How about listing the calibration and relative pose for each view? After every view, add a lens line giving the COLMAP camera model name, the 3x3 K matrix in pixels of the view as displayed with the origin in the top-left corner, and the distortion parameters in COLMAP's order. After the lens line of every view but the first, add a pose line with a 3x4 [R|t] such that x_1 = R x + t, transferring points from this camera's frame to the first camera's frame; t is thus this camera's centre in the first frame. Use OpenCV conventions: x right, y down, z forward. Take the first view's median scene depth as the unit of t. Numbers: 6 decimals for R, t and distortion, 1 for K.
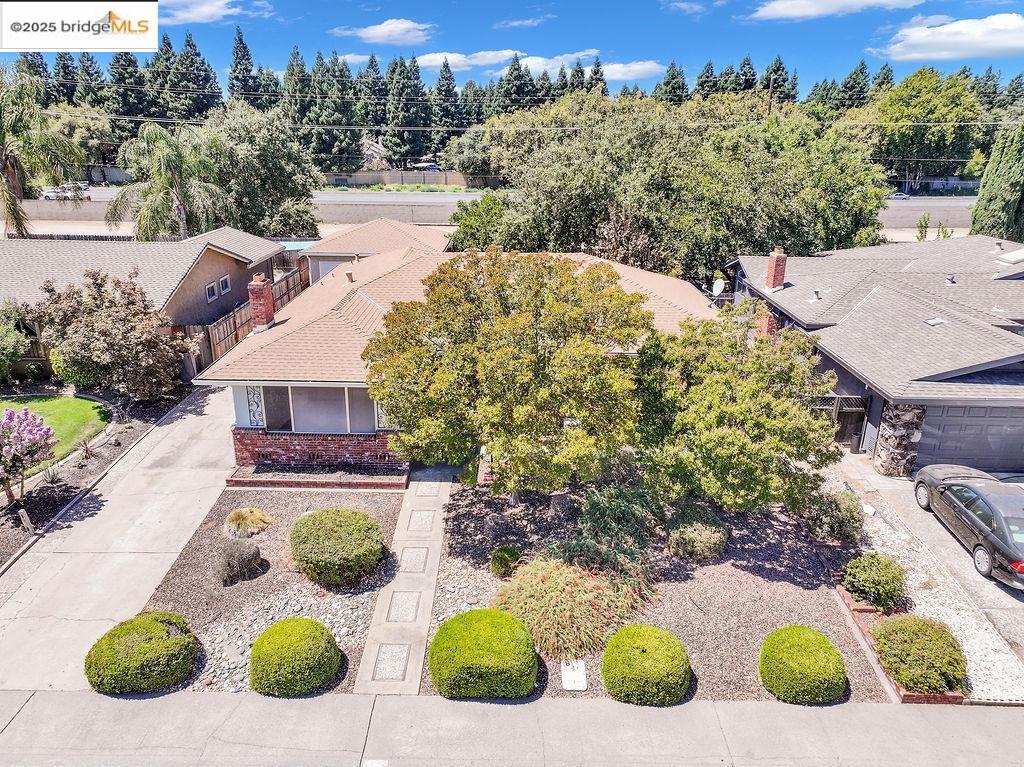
lens RADIAL K [[722.6, 0, 516.7], [0, 722.6, 382.5], [0, 0, 1]] dist [-0.004512, 0.023164]
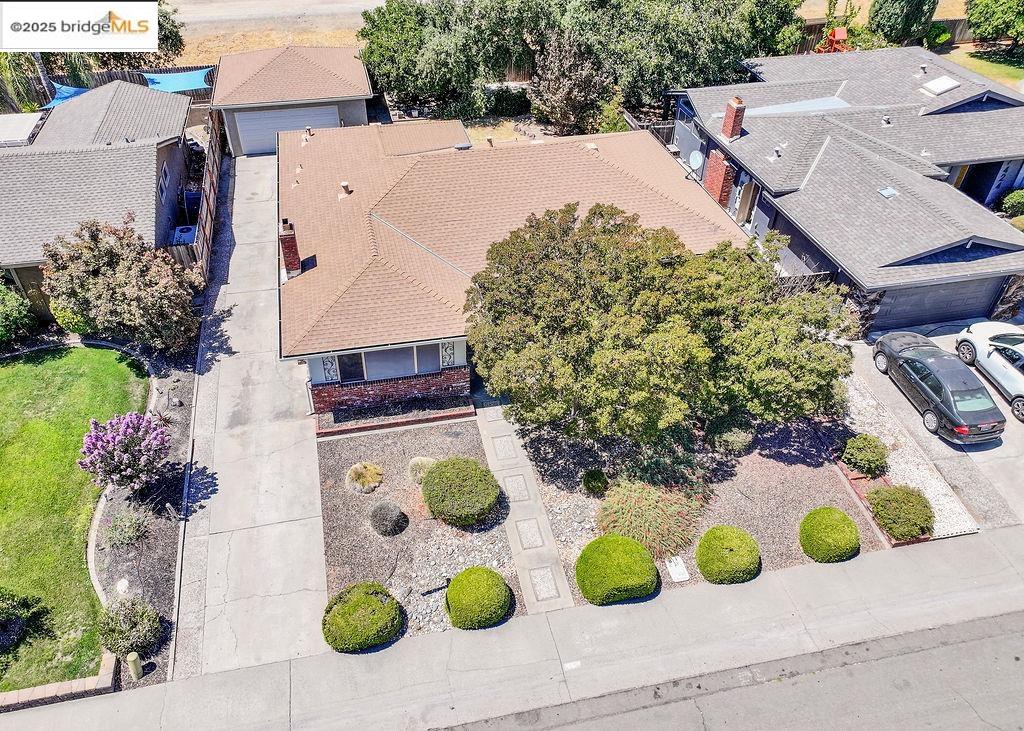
lens RADIAL K [[762.0, 0, 489.8], [0, 762.0, 381.1], [0, 0, 1]] dist [0.004480, 0.003595]
pose [[0.976908, -0.143898, 0.157935, -0.378089], [0.079390, 0.930742, 0.356955, -0.401982], [-0.198362, -0.336174, 0.920674, -0.121200]]
